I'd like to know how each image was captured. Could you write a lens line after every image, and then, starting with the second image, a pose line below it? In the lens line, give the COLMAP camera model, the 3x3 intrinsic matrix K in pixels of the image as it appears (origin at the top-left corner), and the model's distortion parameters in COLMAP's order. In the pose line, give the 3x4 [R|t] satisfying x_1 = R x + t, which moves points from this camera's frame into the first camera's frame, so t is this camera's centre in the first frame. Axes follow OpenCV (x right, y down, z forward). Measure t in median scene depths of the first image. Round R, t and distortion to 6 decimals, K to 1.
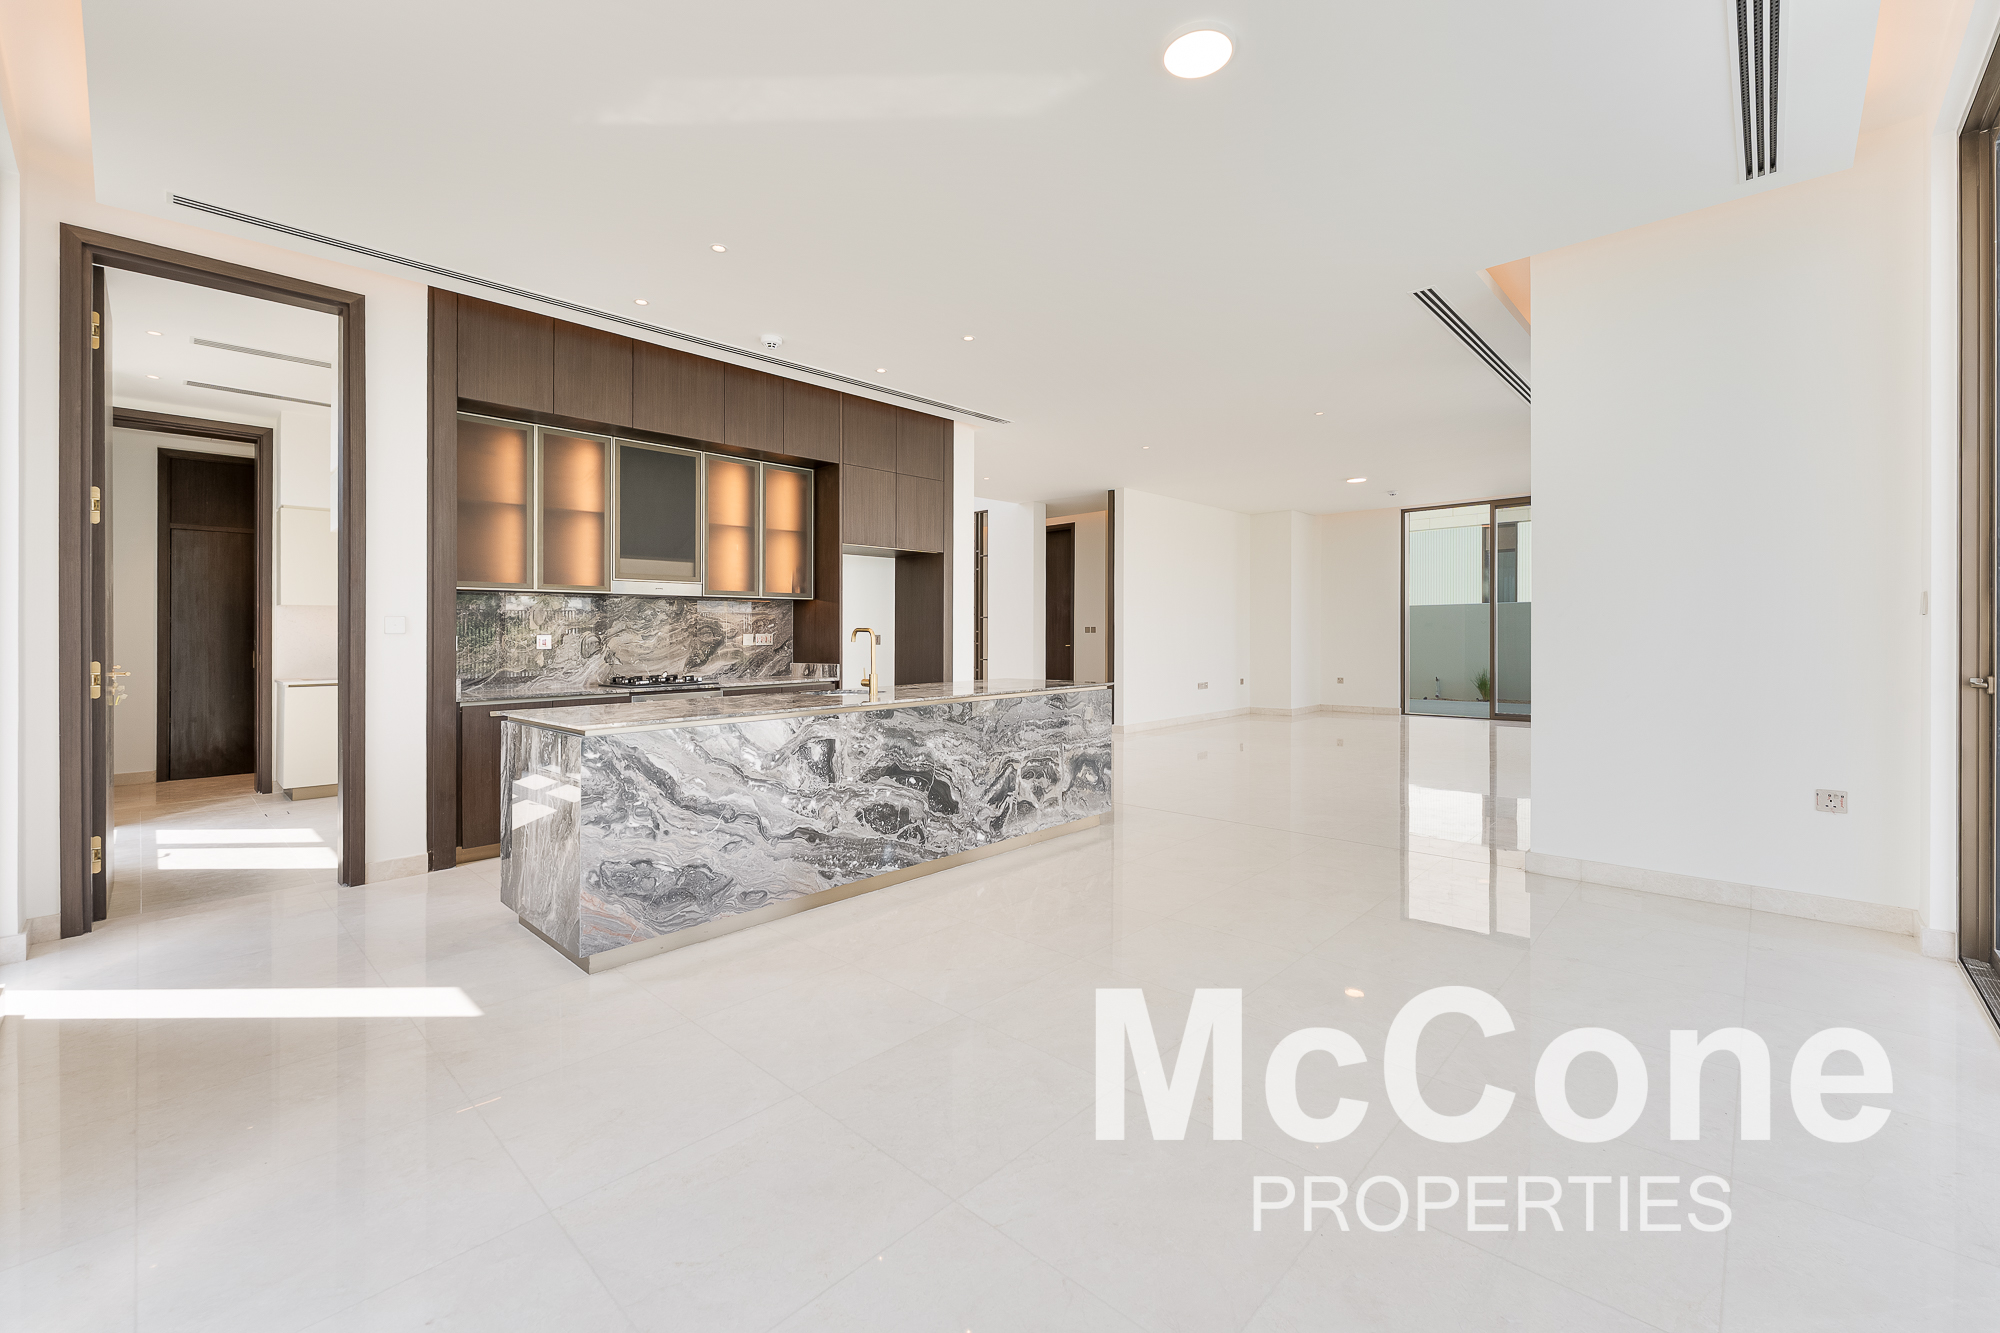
lens RADIAL K [[813.5, 0, 995.7], [0, 813.5, 654.2], [0, 0, 1]] dist [0.000918, -0.000107]
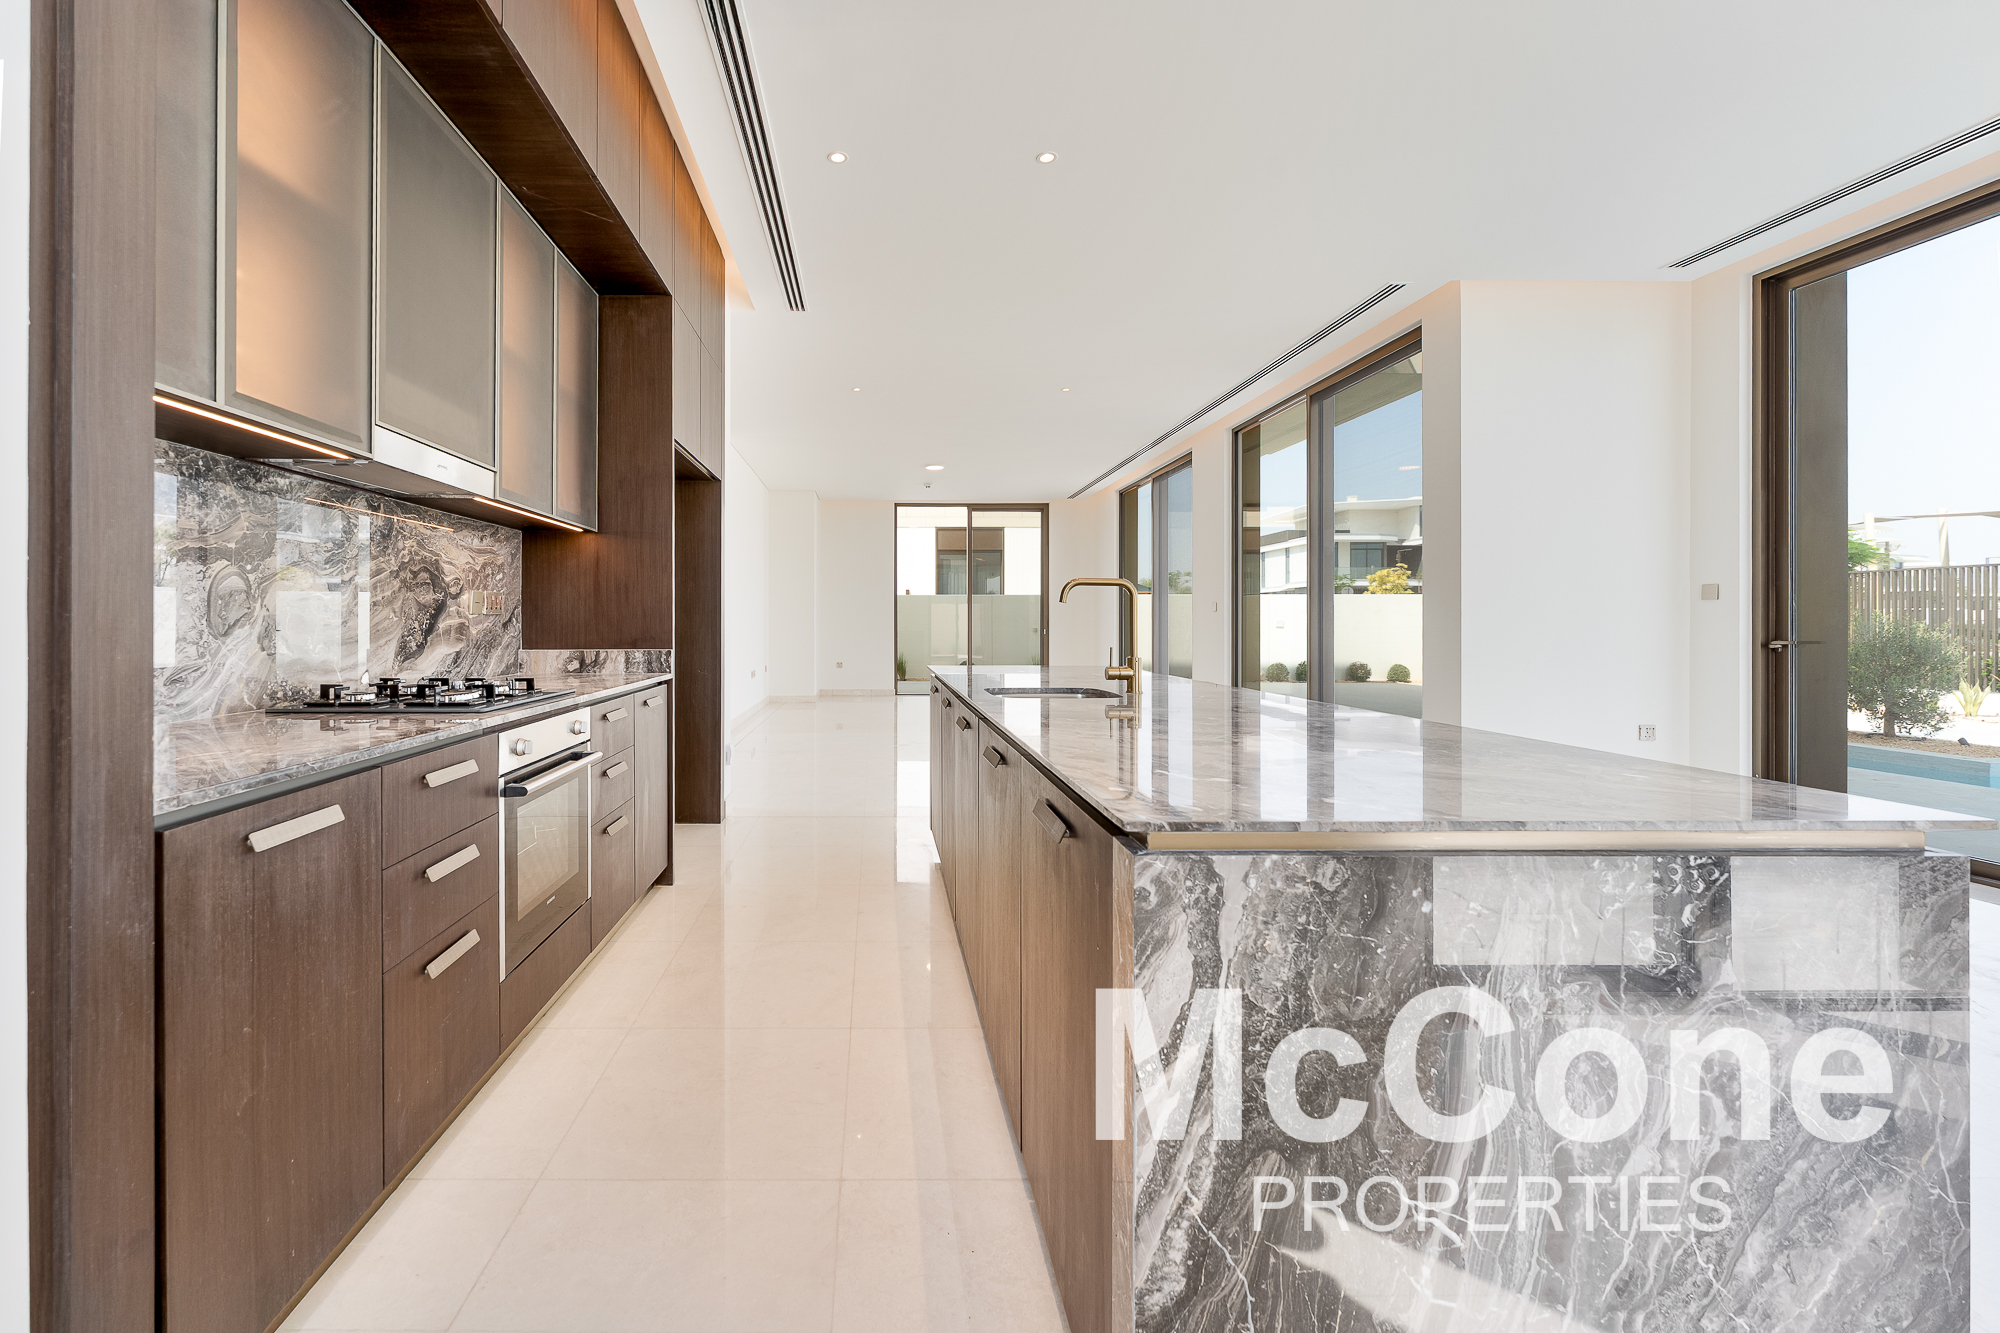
lens RADIAL K [[813.5, 0, 946.9], [0, 813.5, 640.1], [0, 0, 1]] dist [0.000918, -0.000107]
pose [[0.675548, 0.000602, 0.737316, -0.483734], [-0.000032, 1.000000, -0.000788, 0.005538], [-0.737316, 0.000509, 0.675548, 0.472555]]
